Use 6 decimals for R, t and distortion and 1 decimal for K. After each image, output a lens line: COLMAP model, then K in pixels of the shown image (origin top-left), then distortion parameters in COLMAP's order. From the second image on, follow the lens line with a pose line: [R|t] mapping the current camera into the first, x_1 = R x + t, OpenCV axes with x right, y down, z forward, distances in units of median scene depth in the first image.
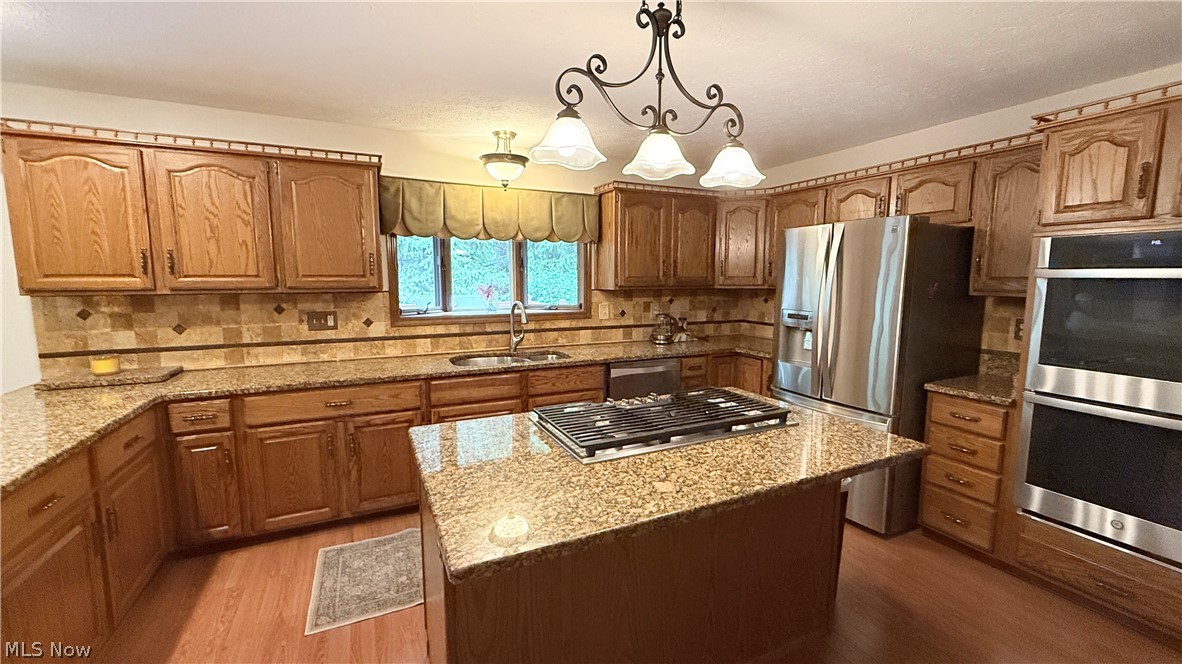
lens RADIAL K [[470.7, 0, 589.5], [0, 470.7, 327.4], [0, 0, 1]] dist [-0.000062, 0.000317]
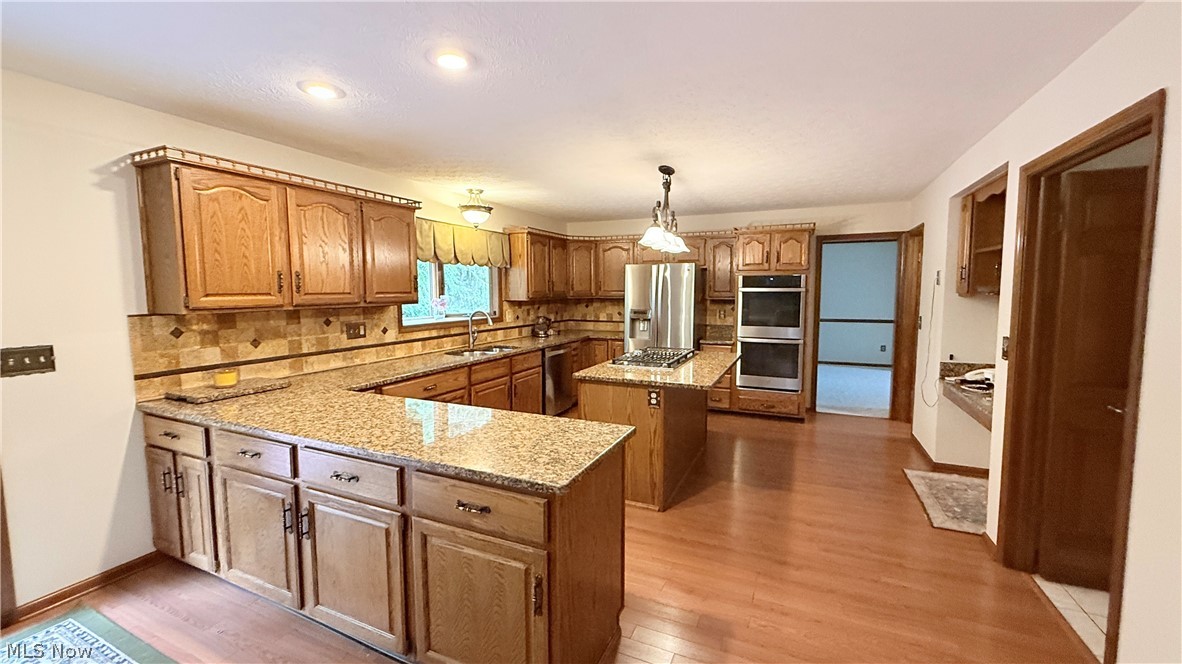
lens RADIAL K [[470.7, 0, 589.3], [0, 470.7, 330.8], [0, 0, 1]] dist [-0.000062, 0.000317]
pose [[0.768216, -0.058965, 0.637469, -0.890275], [0.069595, 0.997540, 0.008402, 0.017831], [-0.636397, 0.037910, 0.770430, -0.288861]]
